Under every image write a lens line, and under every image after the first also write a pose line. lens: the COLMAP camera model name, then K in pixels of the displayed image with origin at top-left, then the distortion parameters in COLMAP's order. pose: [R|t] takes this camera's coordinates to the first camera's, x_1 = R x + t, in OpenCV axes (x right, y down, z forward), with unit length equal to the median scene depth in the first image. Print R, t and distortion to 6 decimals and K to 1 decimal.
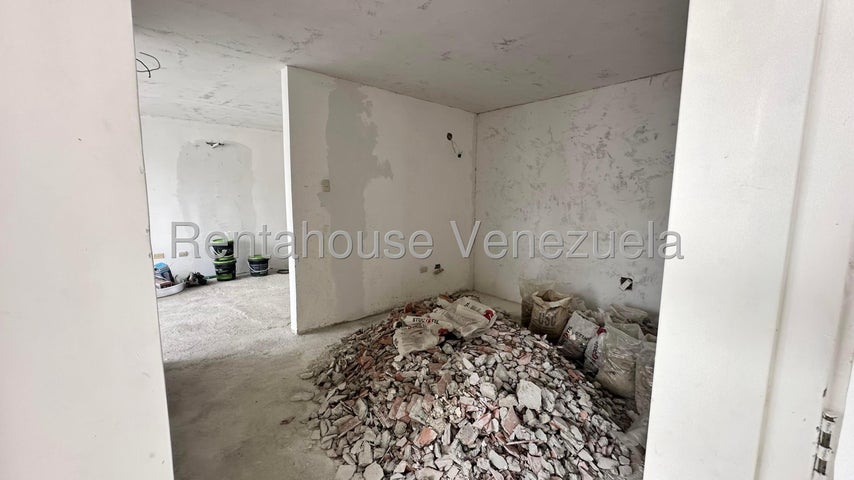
lens RADIAL K [[329.3, 0, 427.0], [0, 329.3, 240.0], [0, 0, 1]] dist [-0.001375, -0.000131]
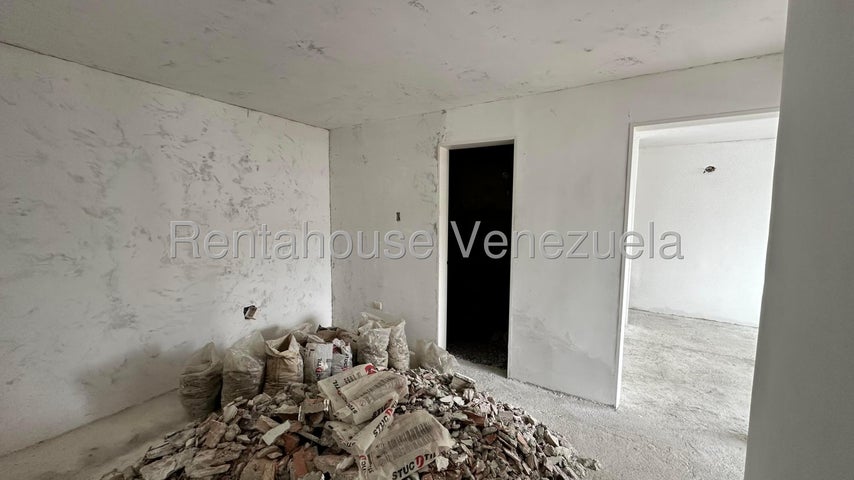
lens RADIAL K [[329.3, 0, 427.0], [0, 329.3, 240.0], [0, 0, 1]] dist [-0.001375, -0.000131]
pose [[-0.254732, -0.101469, 0.961673, -0.444831], [0.112720, 0.984584, 0.133744, -0.148773], [-0.960420, 0.142469, -0.239367, 0.683184]]
